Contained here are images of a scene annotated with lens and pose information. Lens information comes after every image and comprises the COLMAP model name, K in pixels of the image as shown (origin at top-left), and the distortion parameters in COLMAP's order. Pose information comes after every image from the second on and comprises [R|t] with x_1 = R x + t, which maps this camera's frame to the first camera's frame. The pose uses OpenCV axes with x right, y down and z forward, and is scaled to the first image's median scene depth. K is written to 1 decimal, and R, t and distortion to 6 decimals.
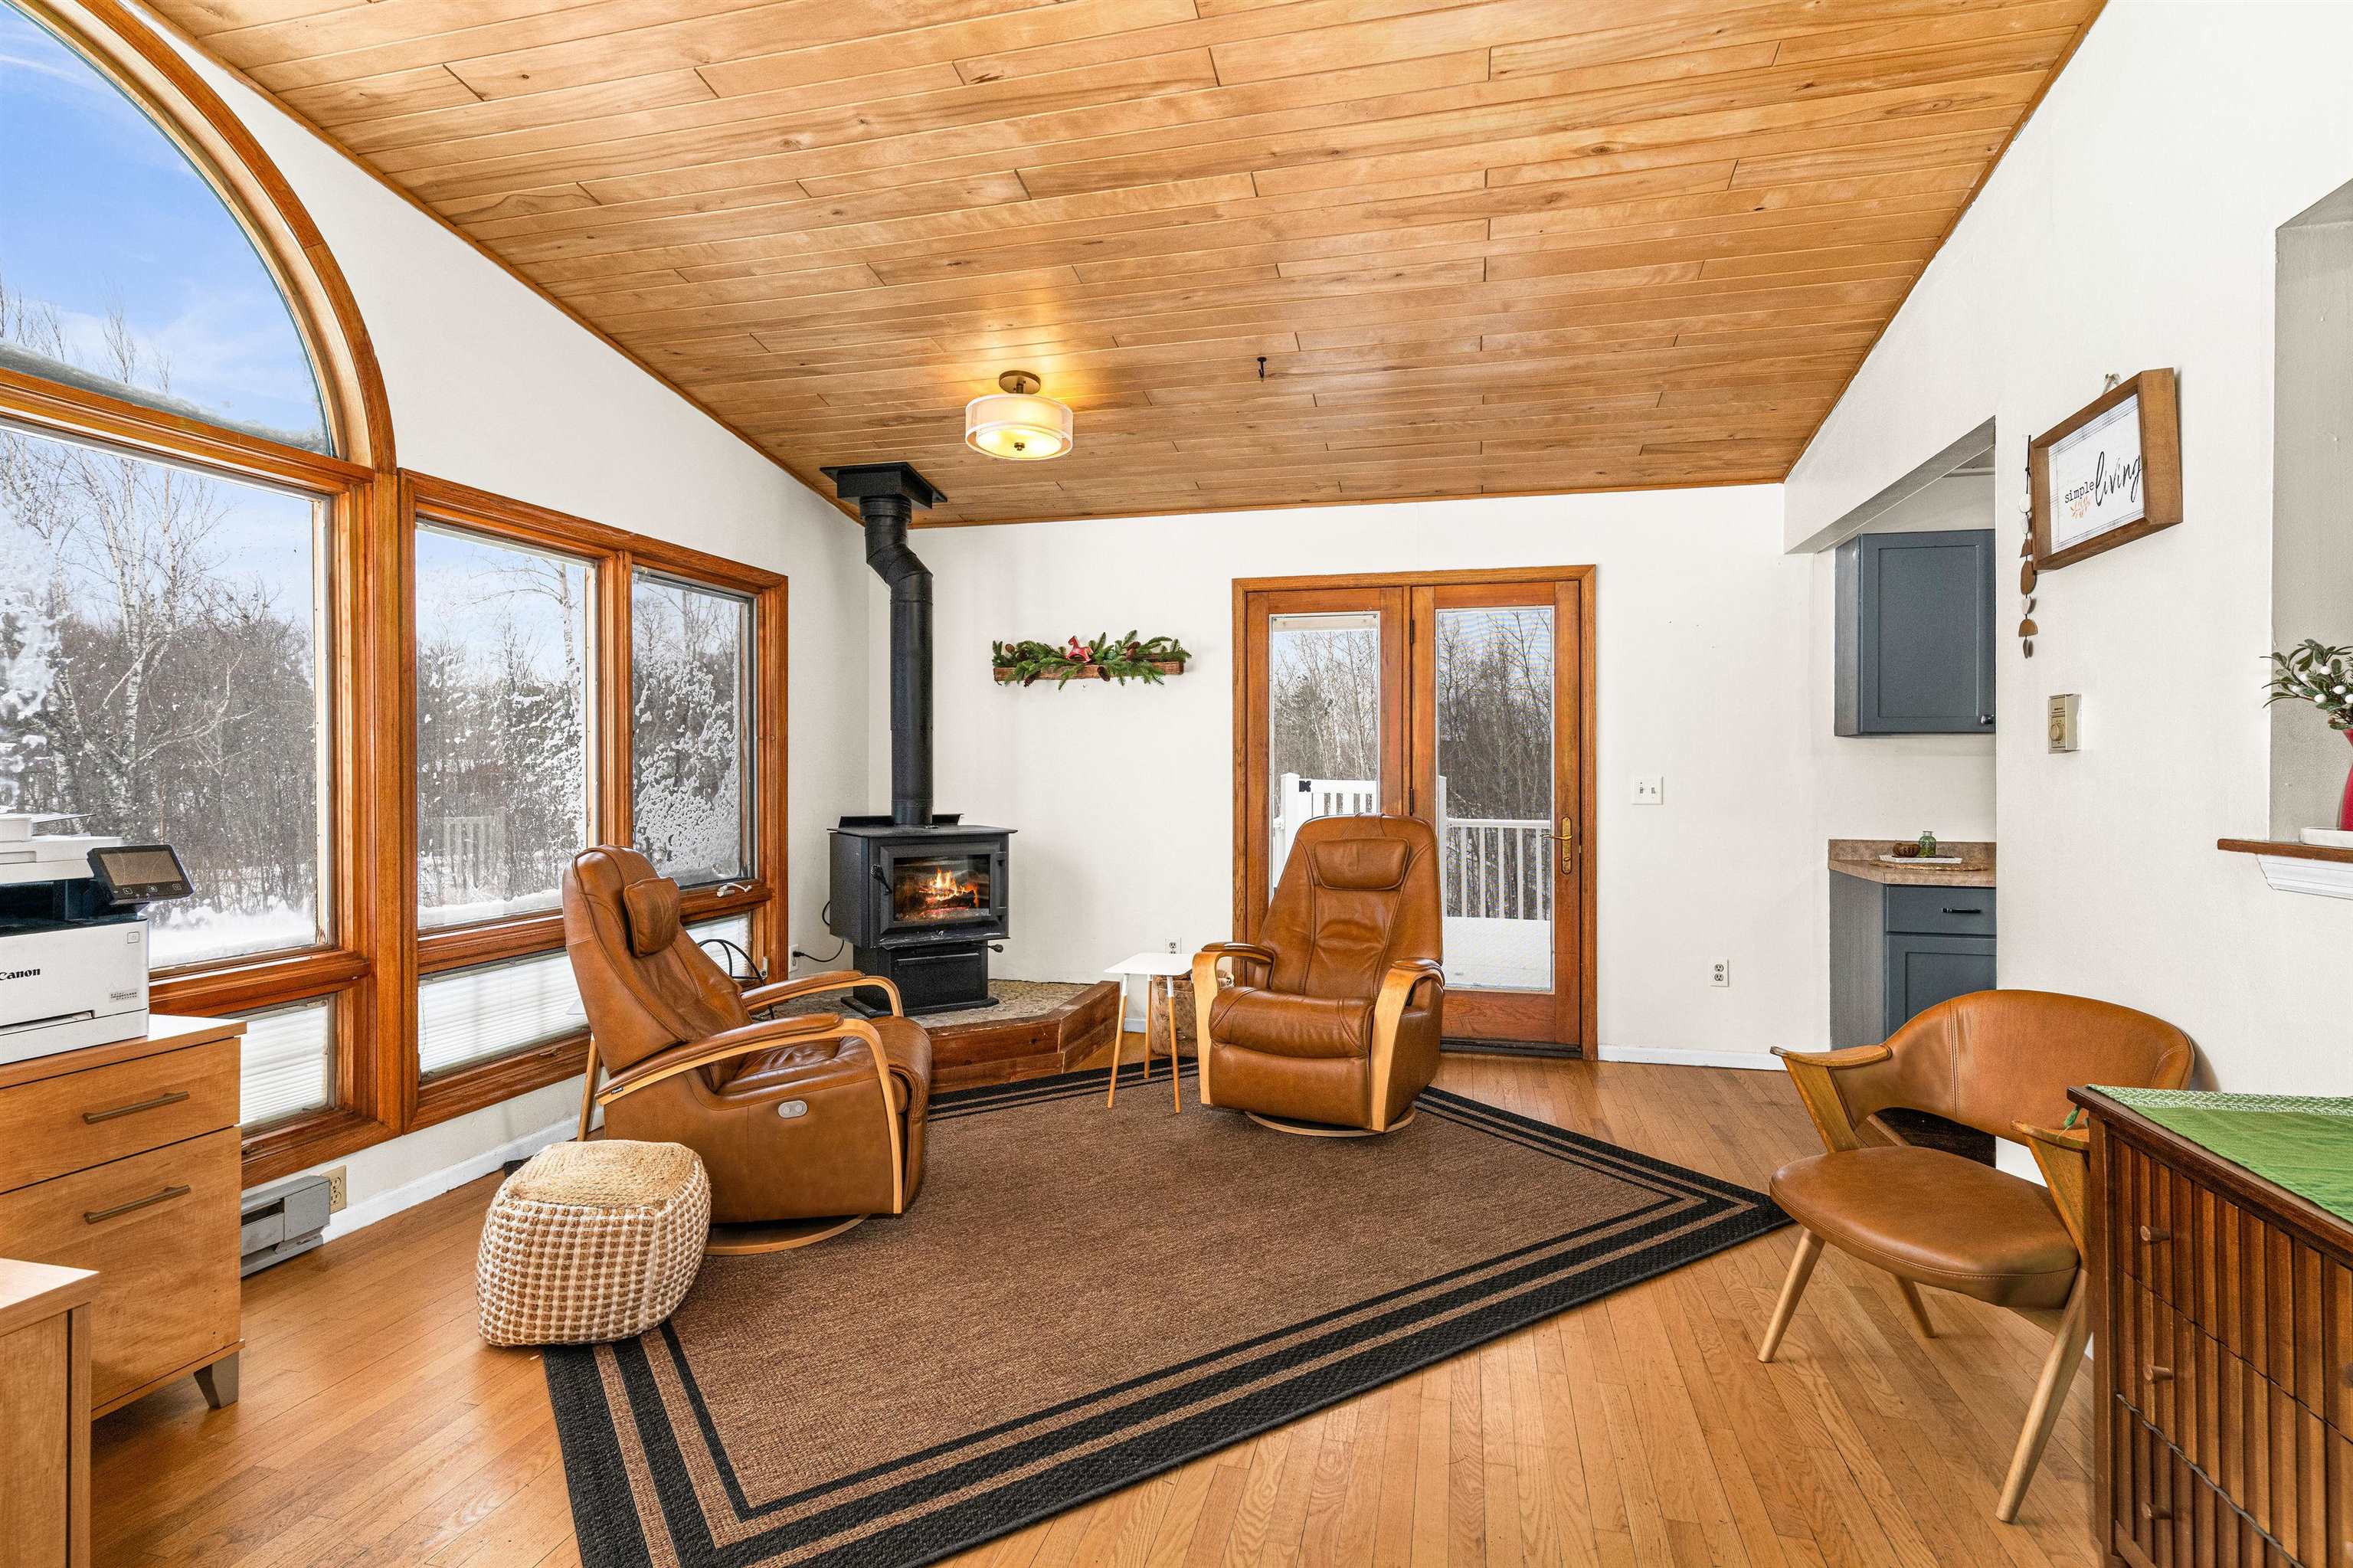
lens RADIAL K [[1139.1, 0, 1189.1], [0, 1139.1, 765.9], [0, 0, 1]] dist [-0.002320, 0.002798]
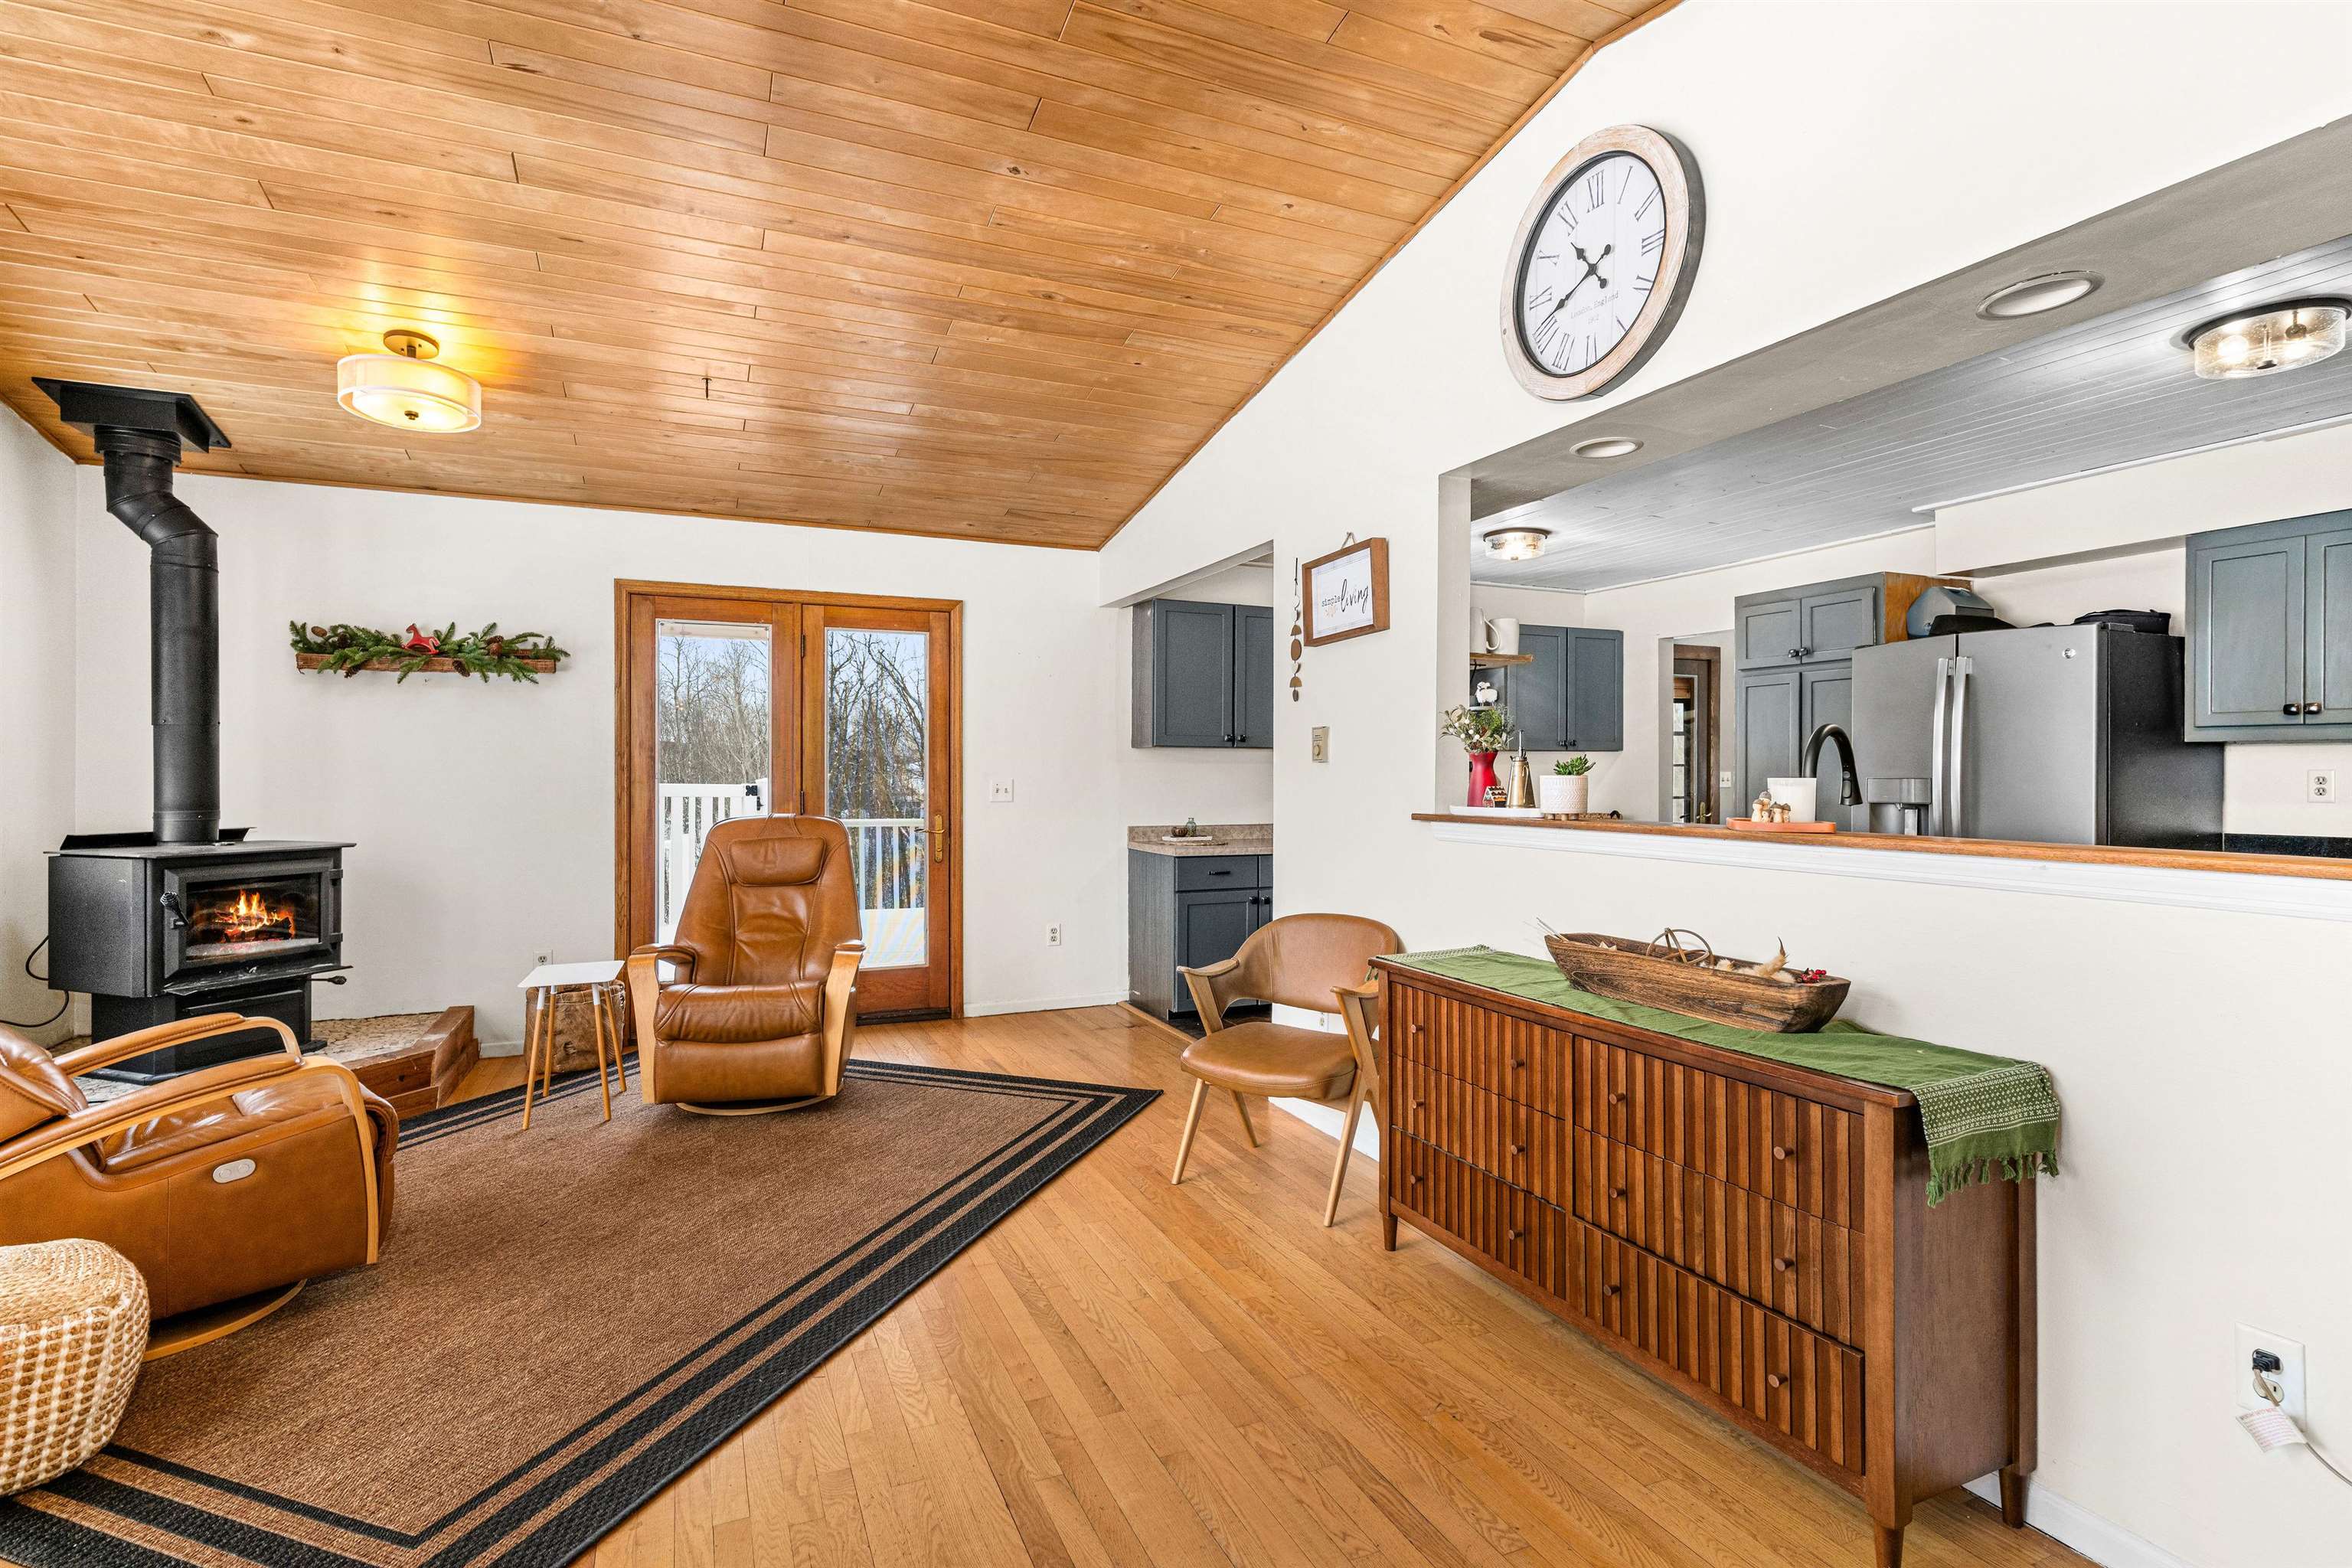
lens RADIAL K [[1138.6, 0, 1161.8], [0, 1138.6, 774.3], [0, 0, 1]] dist [-0.002320, 0.002798]
pose [[0.792099, -0.001759, 0.610389, -0.256177], [-0.001170, 0.999990, 0.004399, -0.001704], [-0.610391, -0.004199, 0.792089, -0.085000]]
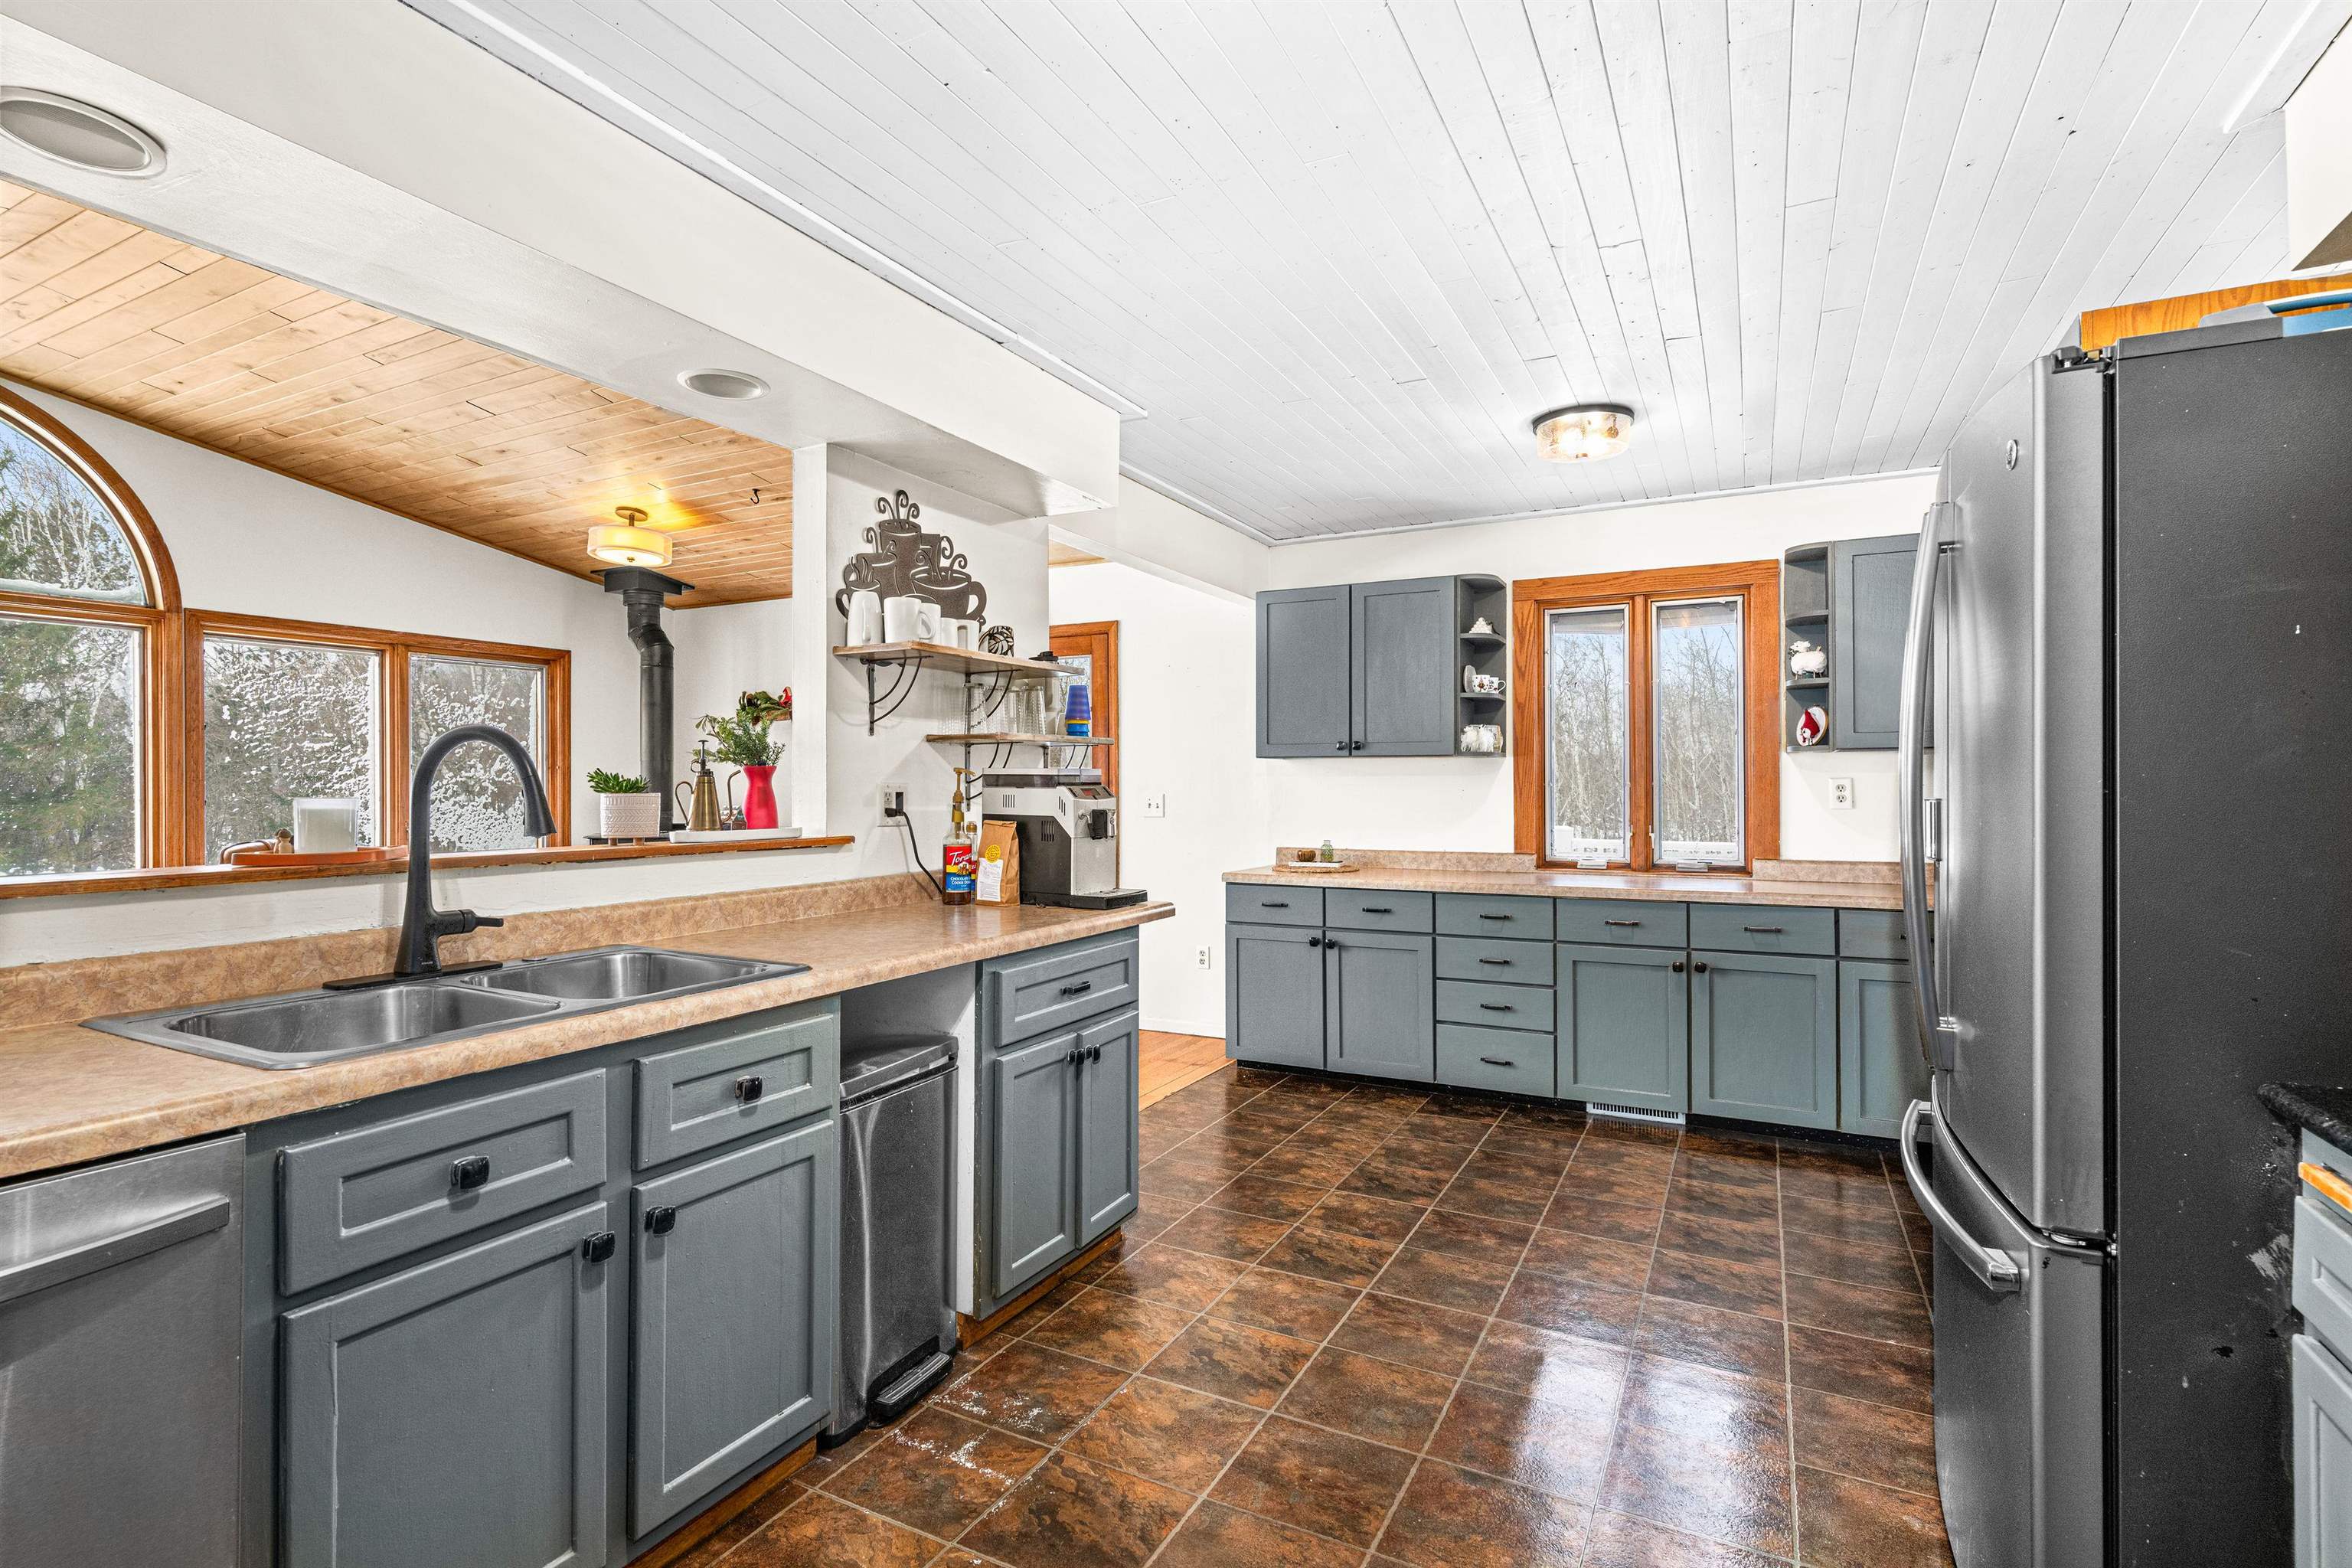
lens RADIAL K [[1138.6, 0, 1177.1], [0, 1138.6, 778.5], [0, 0, 1]] dist [-0.002320, 0.002798]
pose [[0.971824, -0.005048, -0.235652, 0.897215], [0.003631, 0.999973, -0.006448, 0.000871], [0.235678, 0.005411, 0.971816, -0.218392]]
